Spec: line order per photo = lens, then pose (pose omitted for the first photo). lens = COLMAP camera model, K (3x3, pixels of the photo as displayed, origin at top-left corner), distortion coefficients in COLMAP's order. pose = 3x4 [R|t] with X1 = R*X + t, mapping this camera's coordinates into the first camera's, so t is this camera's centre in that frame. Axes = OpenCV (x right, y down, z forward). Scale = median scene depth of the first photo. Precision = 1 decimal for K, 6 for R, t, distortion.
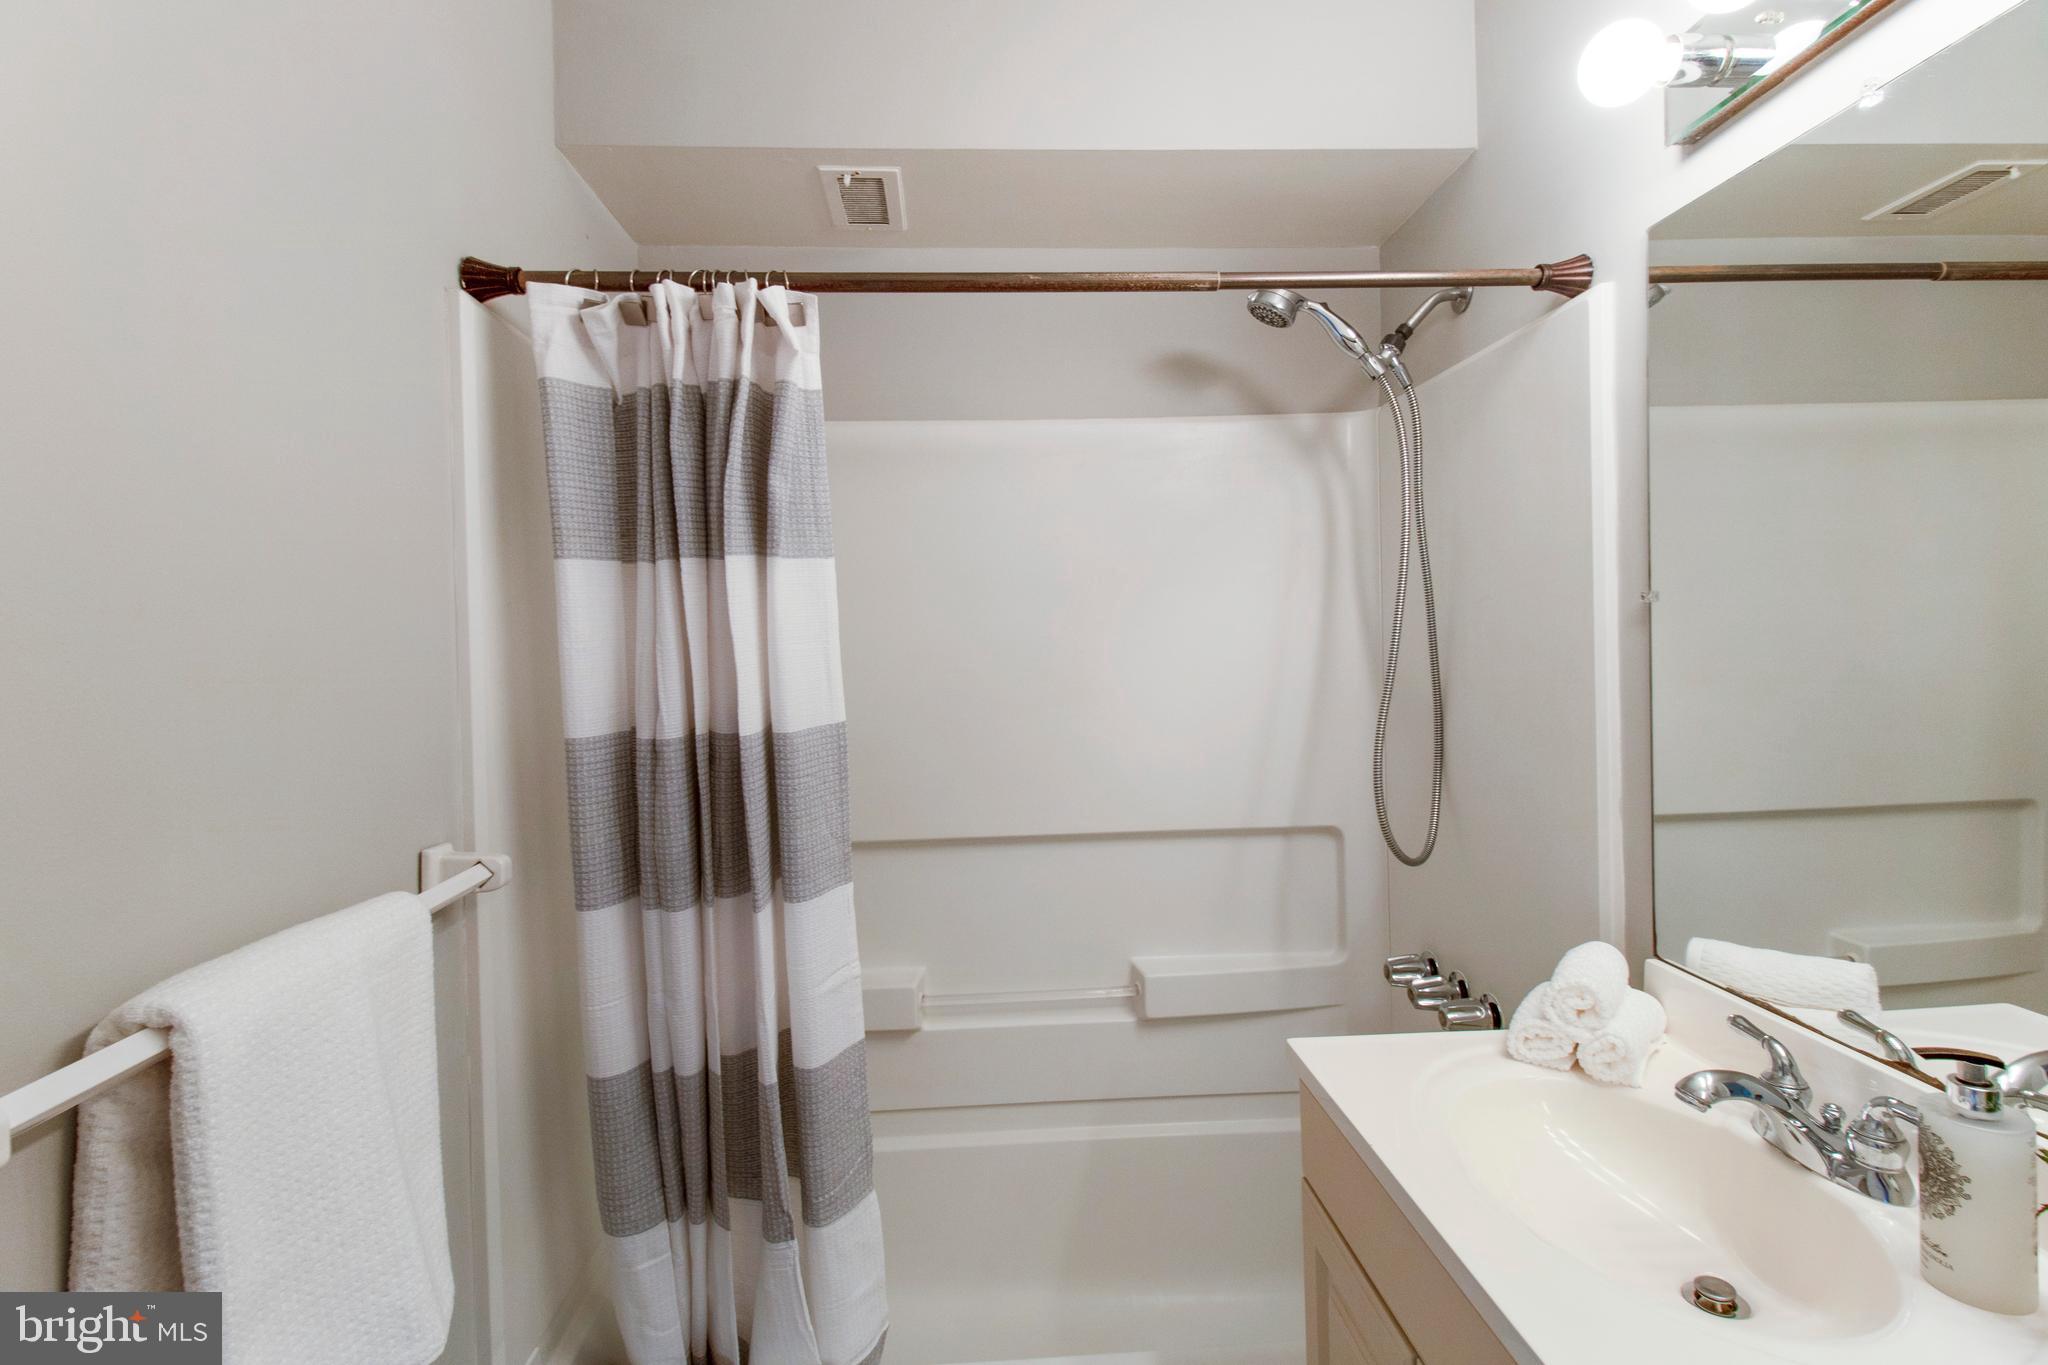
lens RADIAL K [[957.6, 0, 1035.6], [0, 957.6, 664.4], [0, 0, 1]] dist [0.014691, -0.014623]
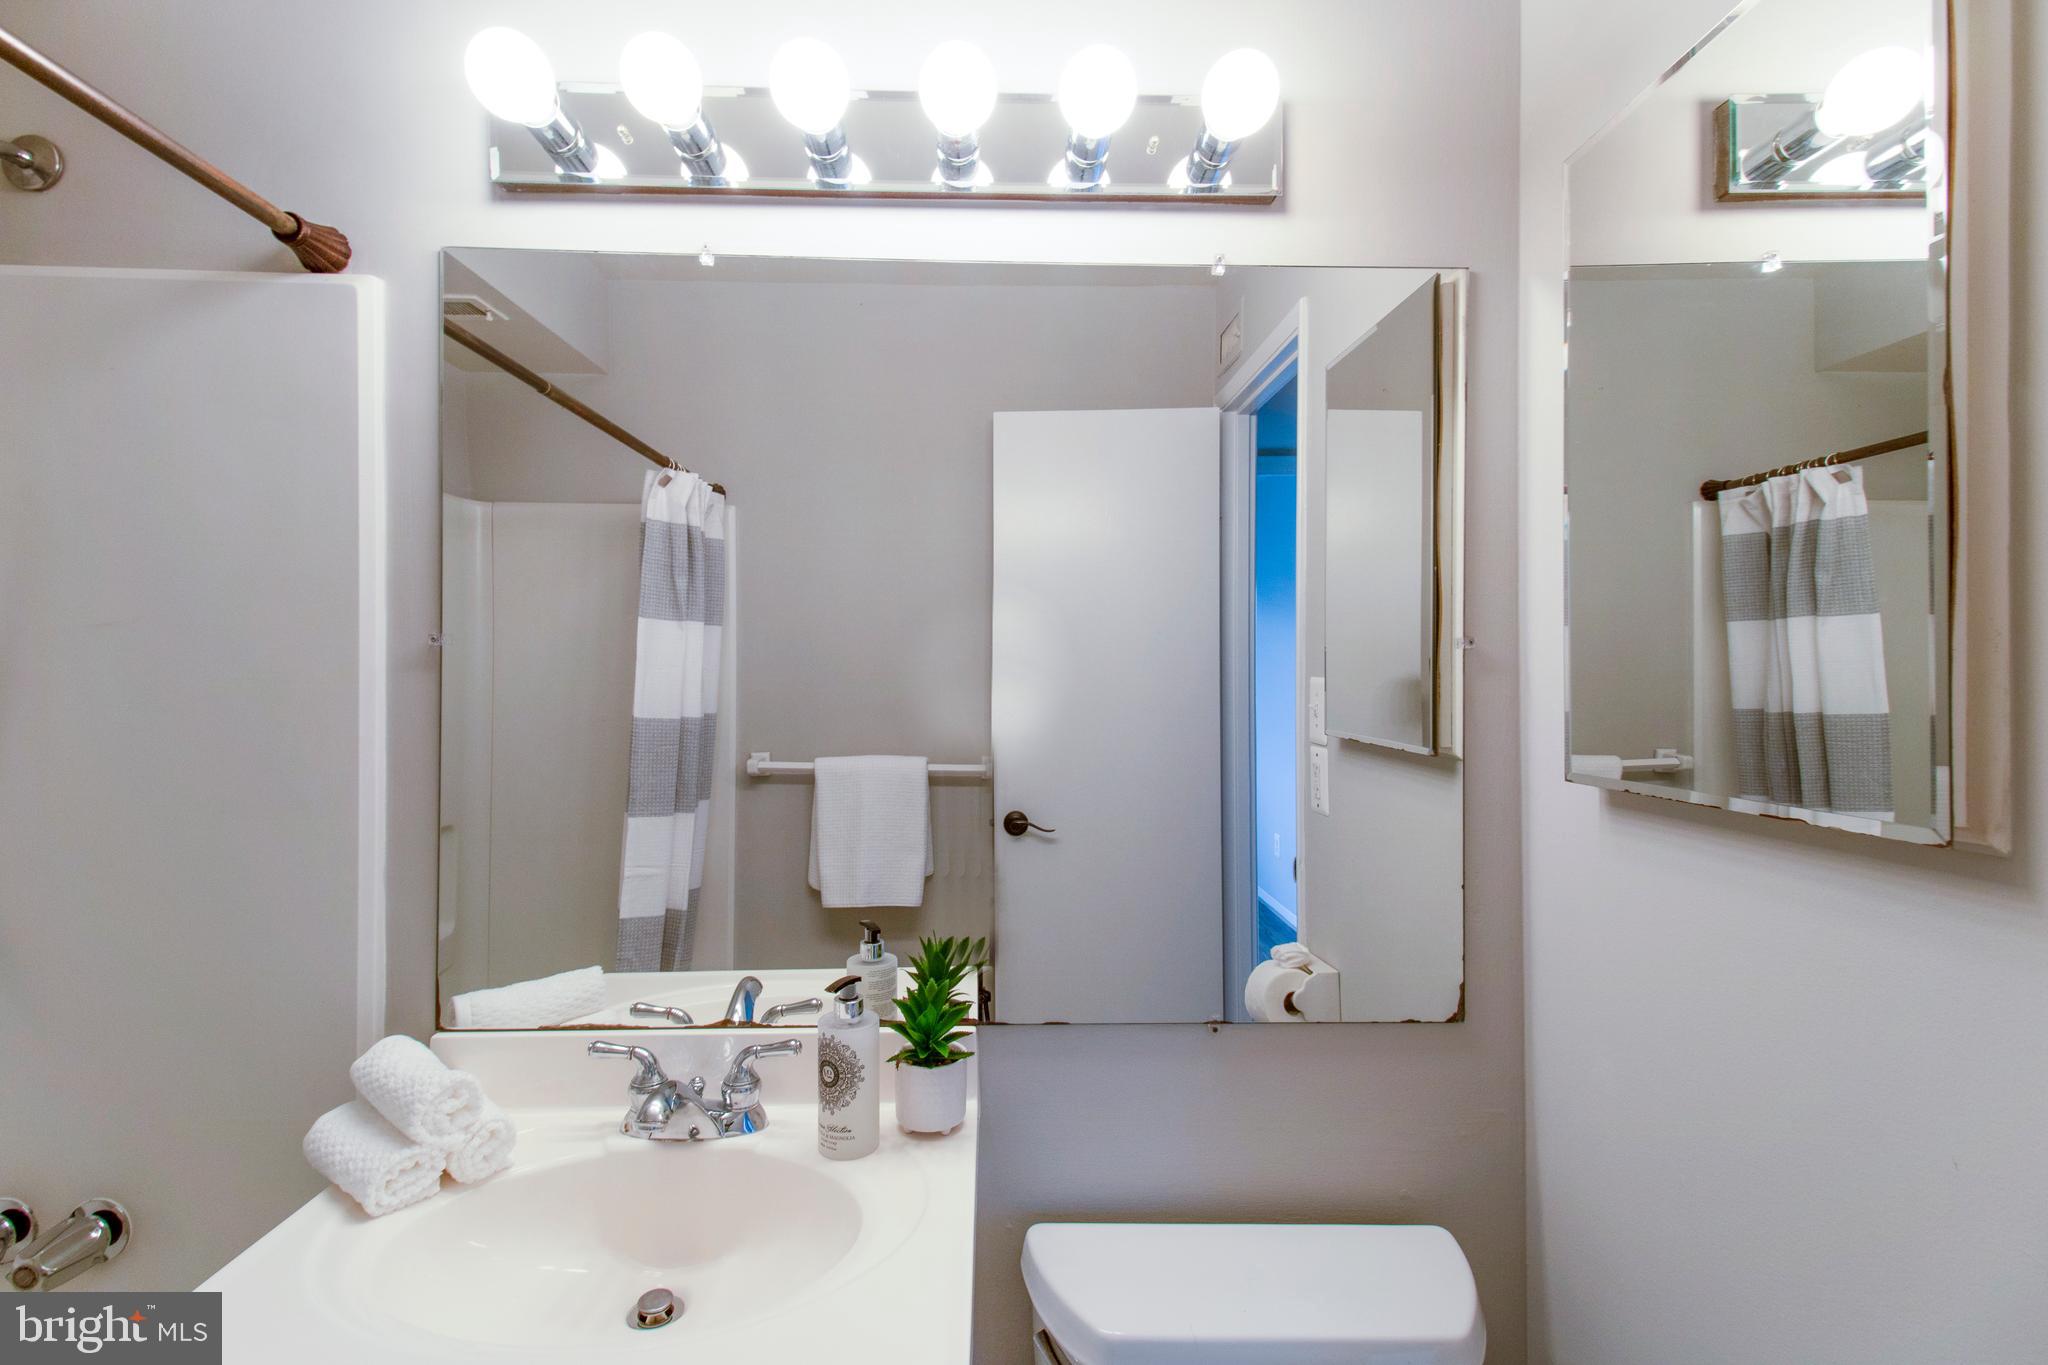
lens RADIAL K [[957.6, 0, 986.6], [0, 957.6, 667.9], [0, 0, 1]] dist [0.014691, -0.014623]
pose [[0.021468, 0.036421, 0.999106, -0.295477], [0.018072, 0.999159, -0.036811, 0.002342], [-0.999606, 0.018846, 0.020792, 0.492716]]
